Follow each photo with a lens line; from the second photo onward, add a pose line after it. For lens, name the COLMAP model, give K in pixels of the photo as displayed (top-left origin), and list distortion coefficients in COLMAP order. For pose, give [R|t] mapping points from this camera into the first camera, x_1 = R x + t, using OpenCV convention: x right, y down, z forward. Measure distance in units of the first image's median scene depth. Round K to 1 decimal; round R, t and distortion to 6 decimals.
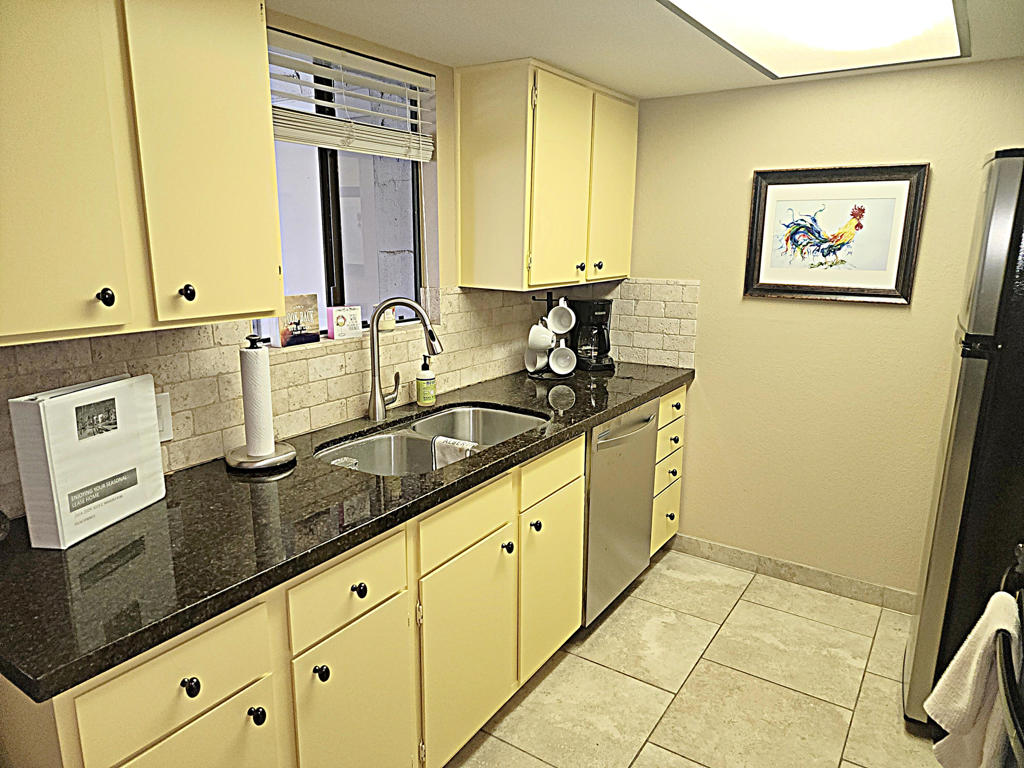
lens RADIAL K [[678.4, 0, 509.9], [0, 678.4, 386.0], [0, 0, 1]] dist [0.005951, -0.003314]
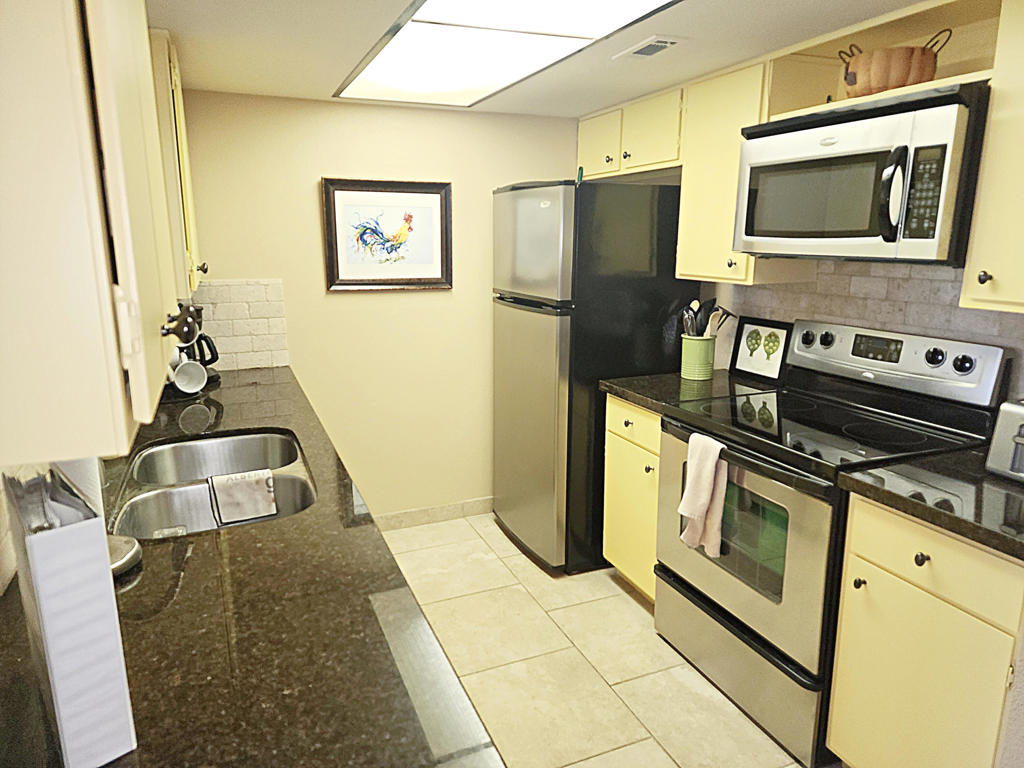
lens RADIAL K [[678.4, 0, 513.0], [0, 678.4, 384.4], [0, 0, 1]] dist [0.005951, -0.003314]
pose [[0.534447, -0.177023, 0.826456, -0.453057], [0.178672, 0.979385, 0.094237, -0.037014], [-0.826101, 0.097300, 0.555059, 0.170691]]
